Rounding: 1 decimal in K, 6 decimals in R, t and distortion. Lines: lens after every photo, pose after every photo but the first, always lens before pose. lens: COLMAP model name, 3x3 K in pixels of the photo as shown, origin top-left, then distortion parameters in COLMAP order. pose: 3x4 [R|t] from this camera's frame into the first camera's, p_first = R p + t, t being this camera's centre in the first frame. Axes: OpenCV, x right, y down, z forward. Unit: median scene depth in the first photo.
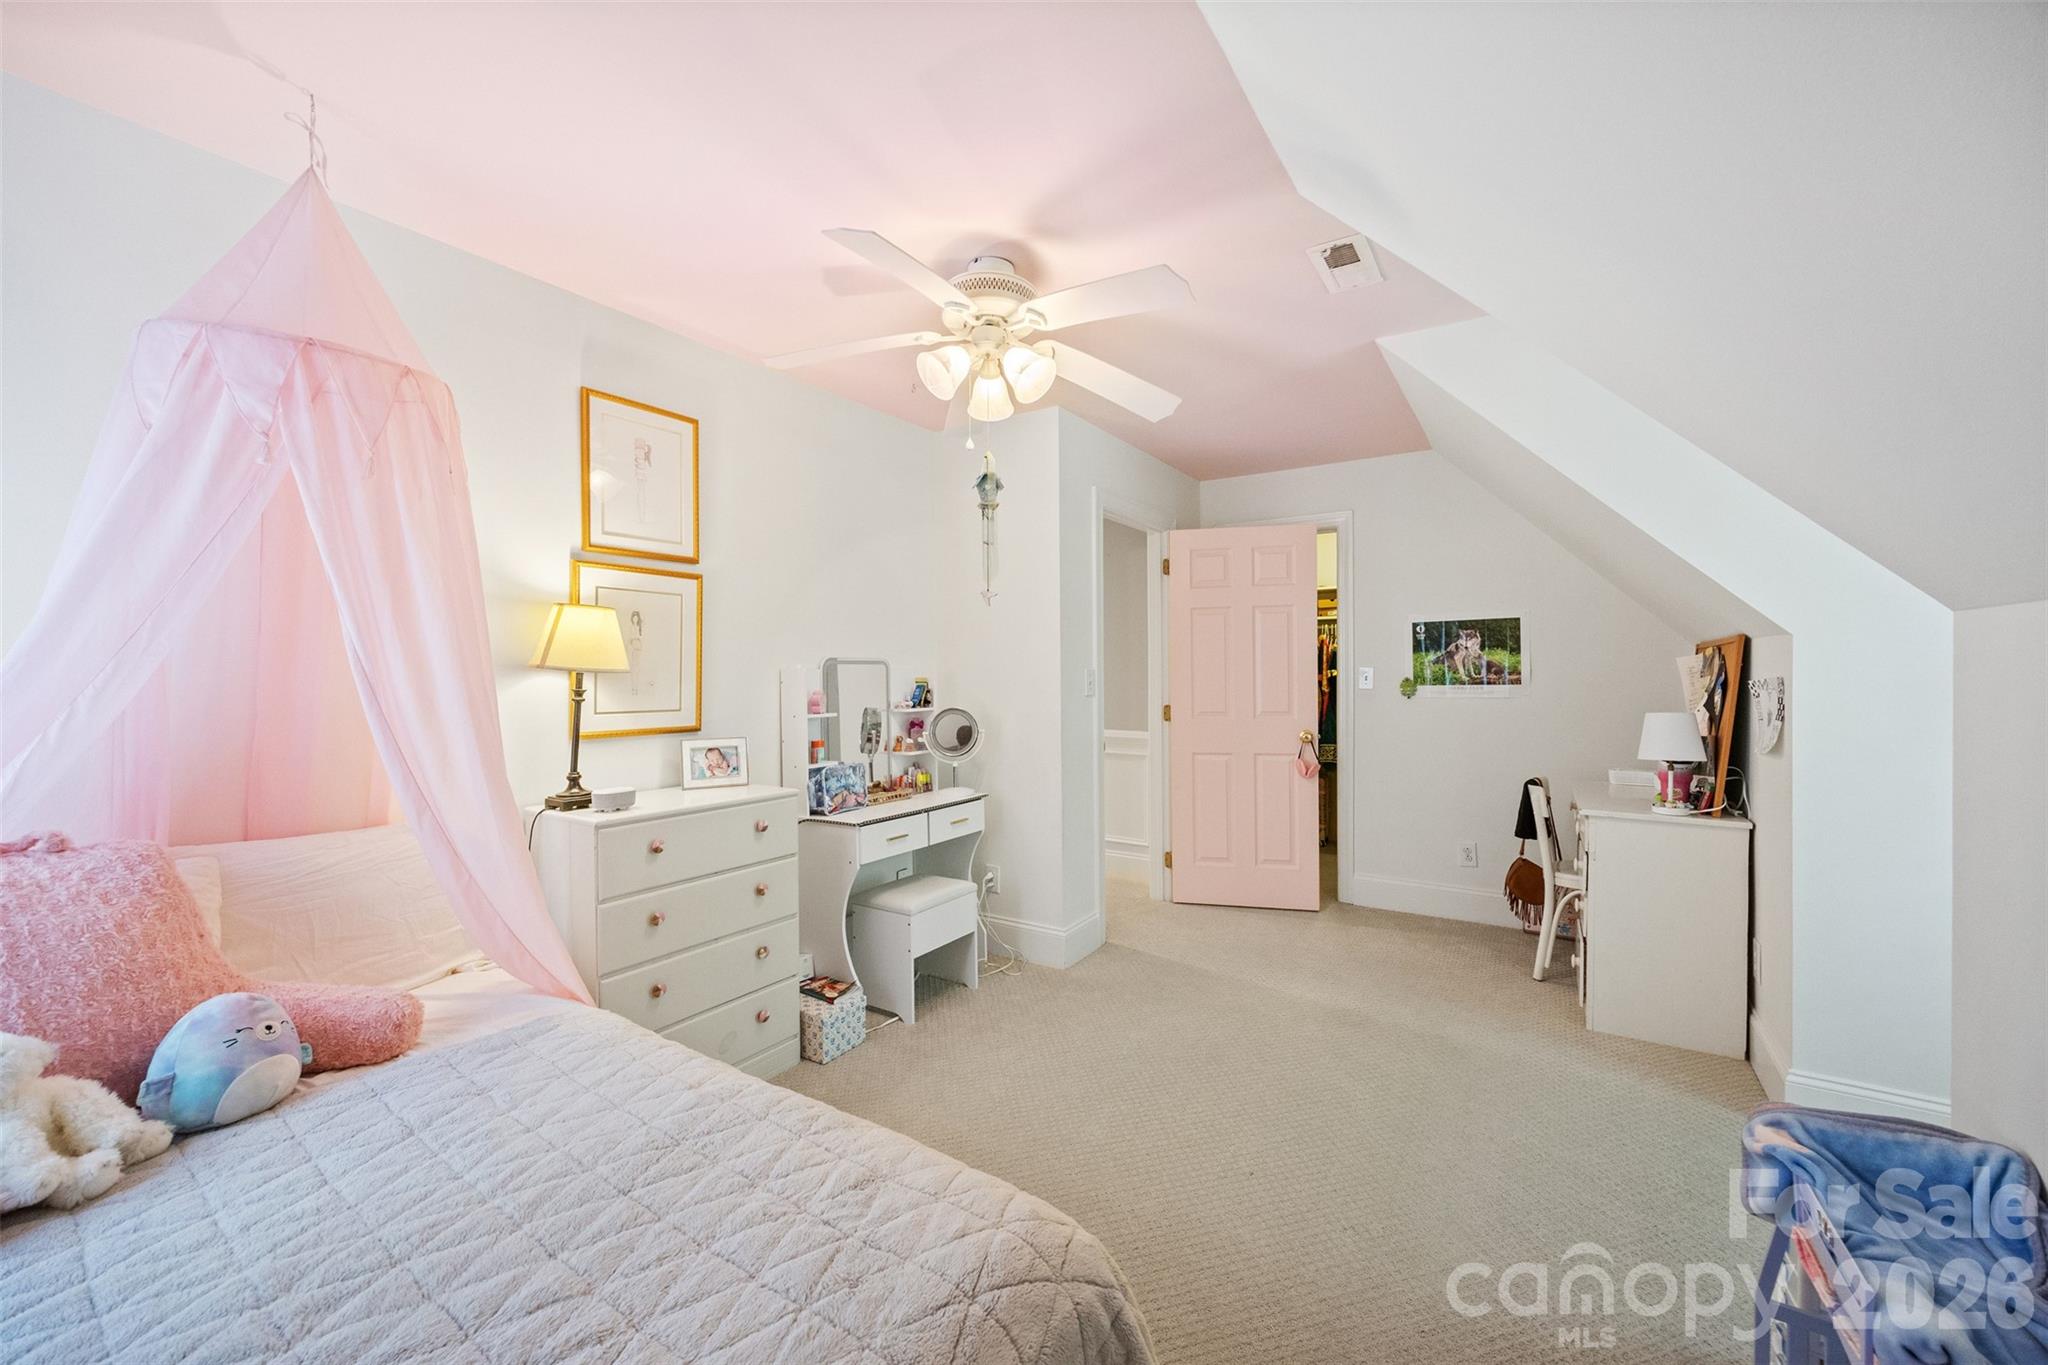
lens RADIAL K [[788.8, 0, 1028.4], [0, 788.8, 678.8], [0, 0, 1]] dist [-0.000196, -0.000013]
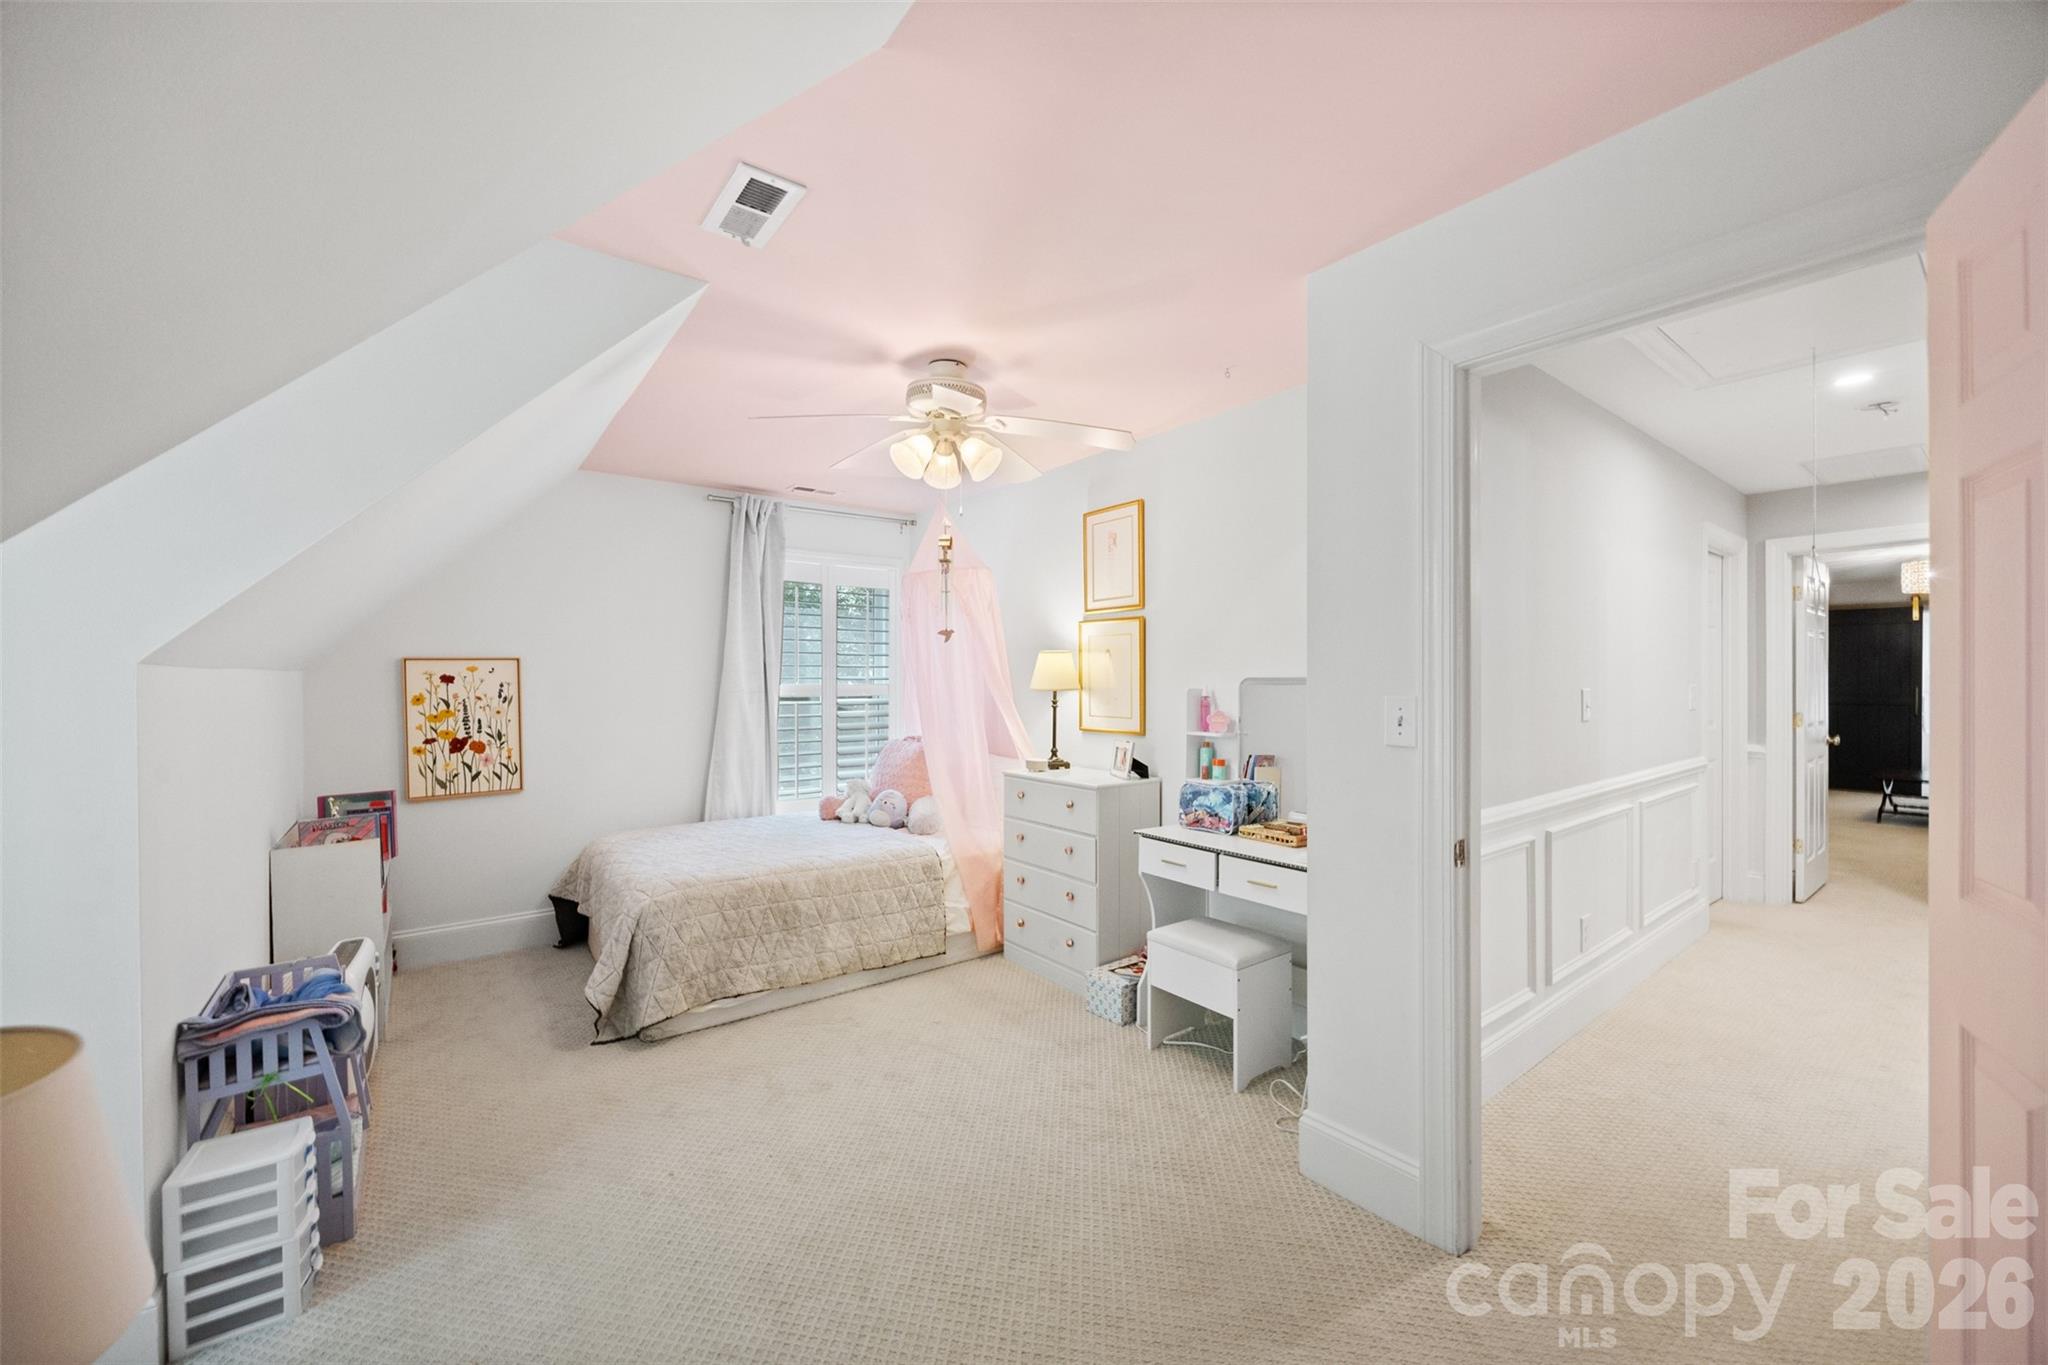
lens RADIAL K [[788.8, 0, 1029.5], [0, 788.8, 682.6], [0, 0, 1]] dist [-0.000196, -0.000013]
pose [[-0.332854, 0.012133, -0.942900, 0.995885], [0.003113, 0.999926, 0.011768, -0.042461], [0.942973, 0.000982, -0.332867, 1.417718]]
